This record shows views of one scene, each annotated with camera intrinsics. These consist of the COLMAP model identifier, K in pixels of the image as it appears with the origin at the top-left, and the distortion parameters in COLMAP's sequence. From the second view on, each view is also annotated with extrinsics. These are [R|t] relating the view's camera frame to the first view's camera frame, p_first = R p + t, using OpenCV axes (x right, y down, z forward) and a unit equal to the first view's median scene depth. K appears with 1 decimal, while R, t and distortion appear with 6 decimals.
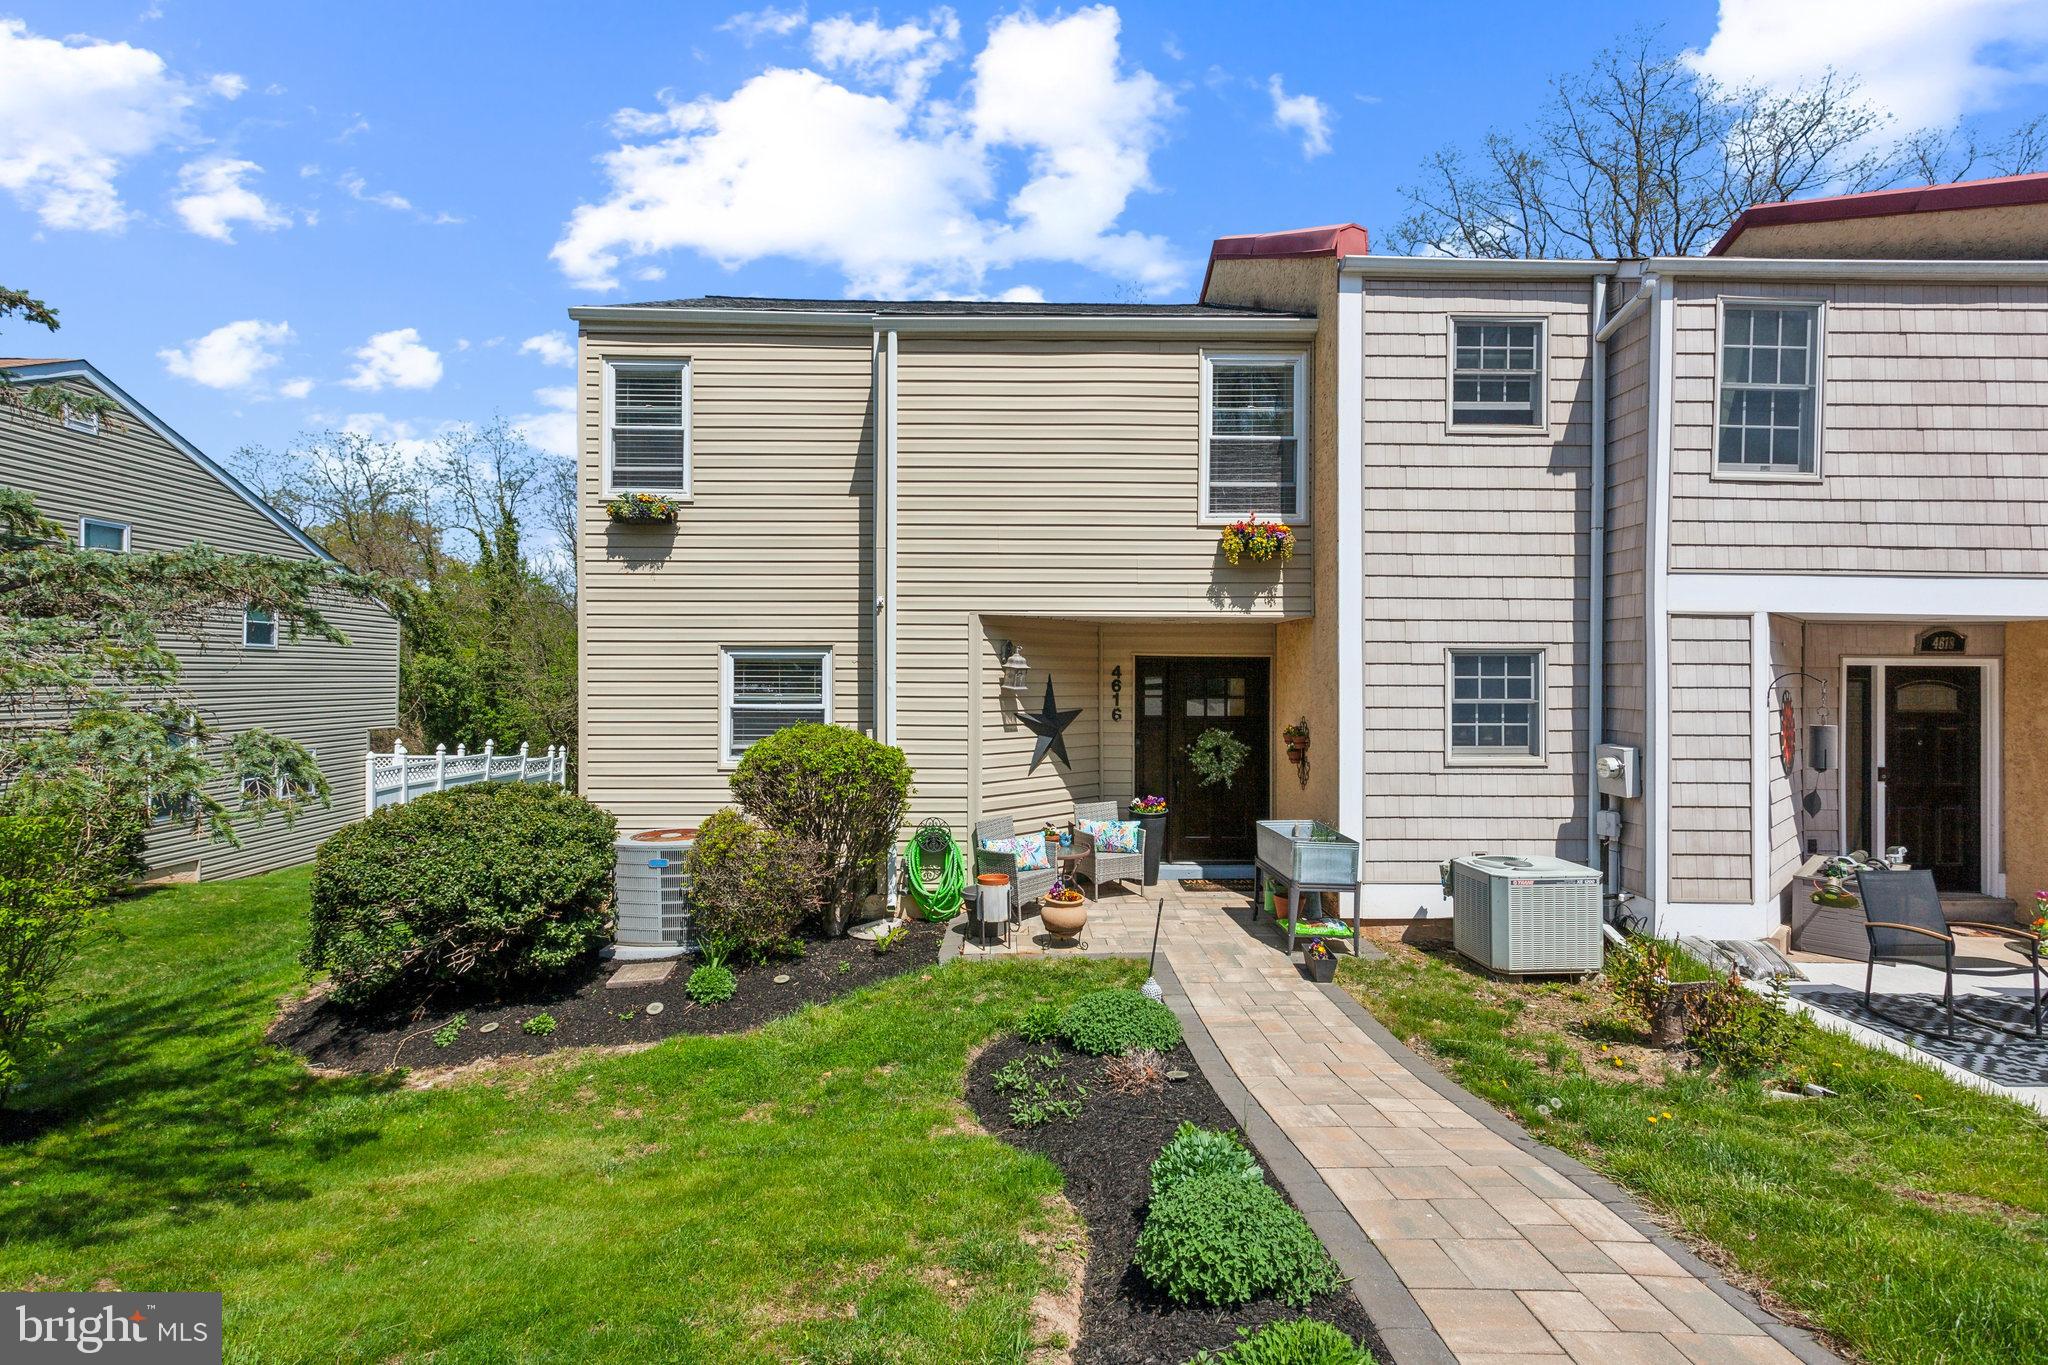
lens RADIAL K [[1035.1, 0, 1025.9], [0, 1035.1, 676.5], [0, 0, 1]] dist [-0.032724, 0.027341]
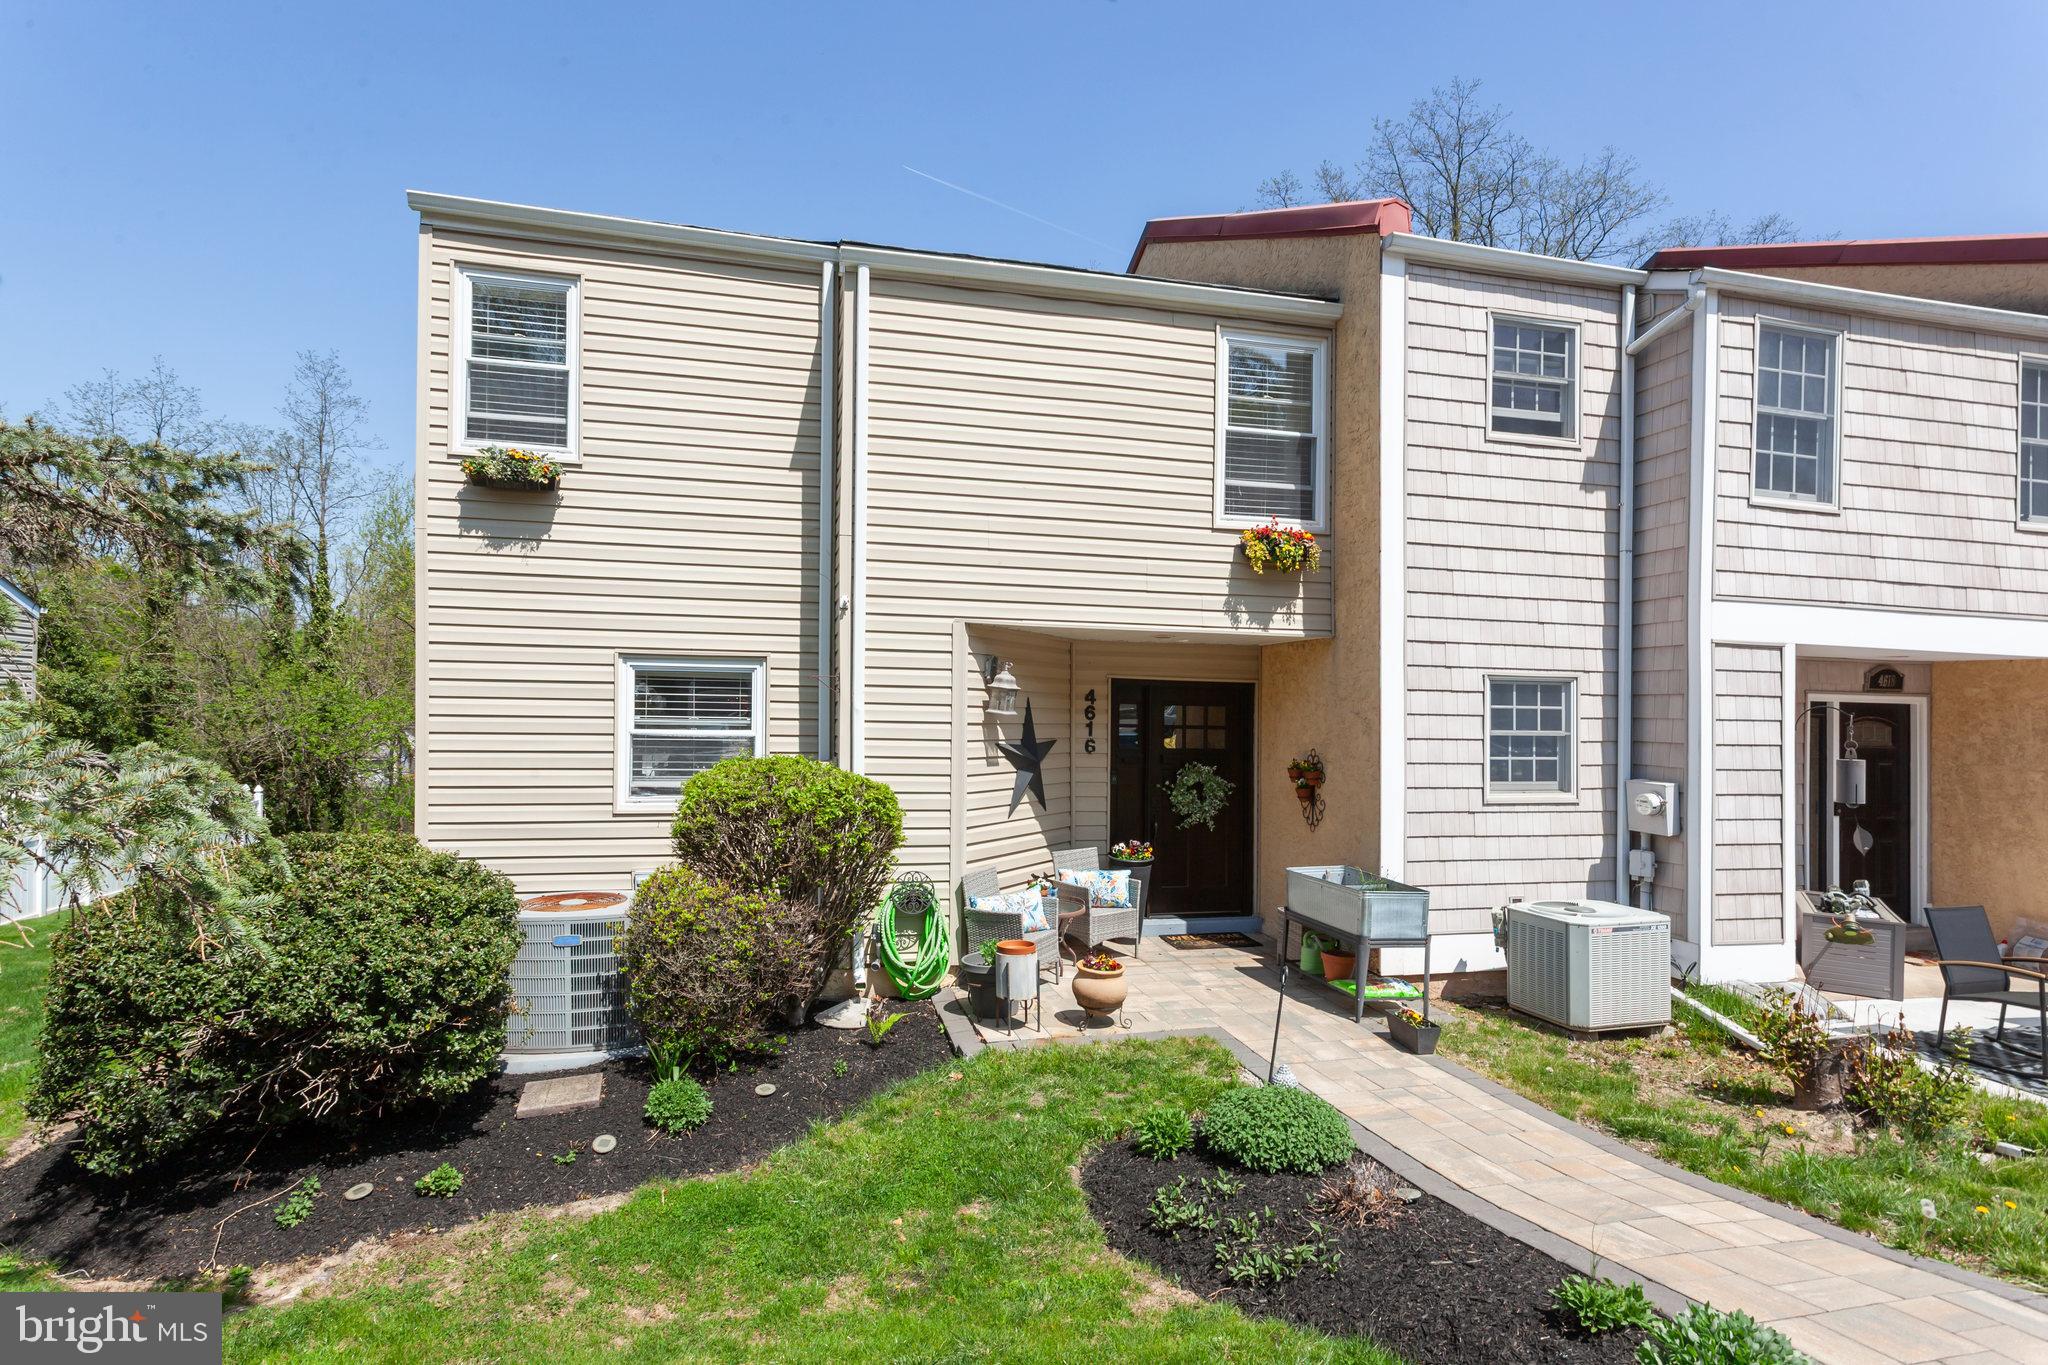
lens RADIAL K [[1075.6, 0, 988.6], [0, 1075.6, 712.0], [0, 0, 1]] dist [-0.022366, 0.010628]
pose [[0.973703, 0.013850, 0.227399, -0.235344], [-0.013670, 0.999904, -0.002368, 0.013962], [-0.227410, -0.000803, 0.973799, 0.175991]]
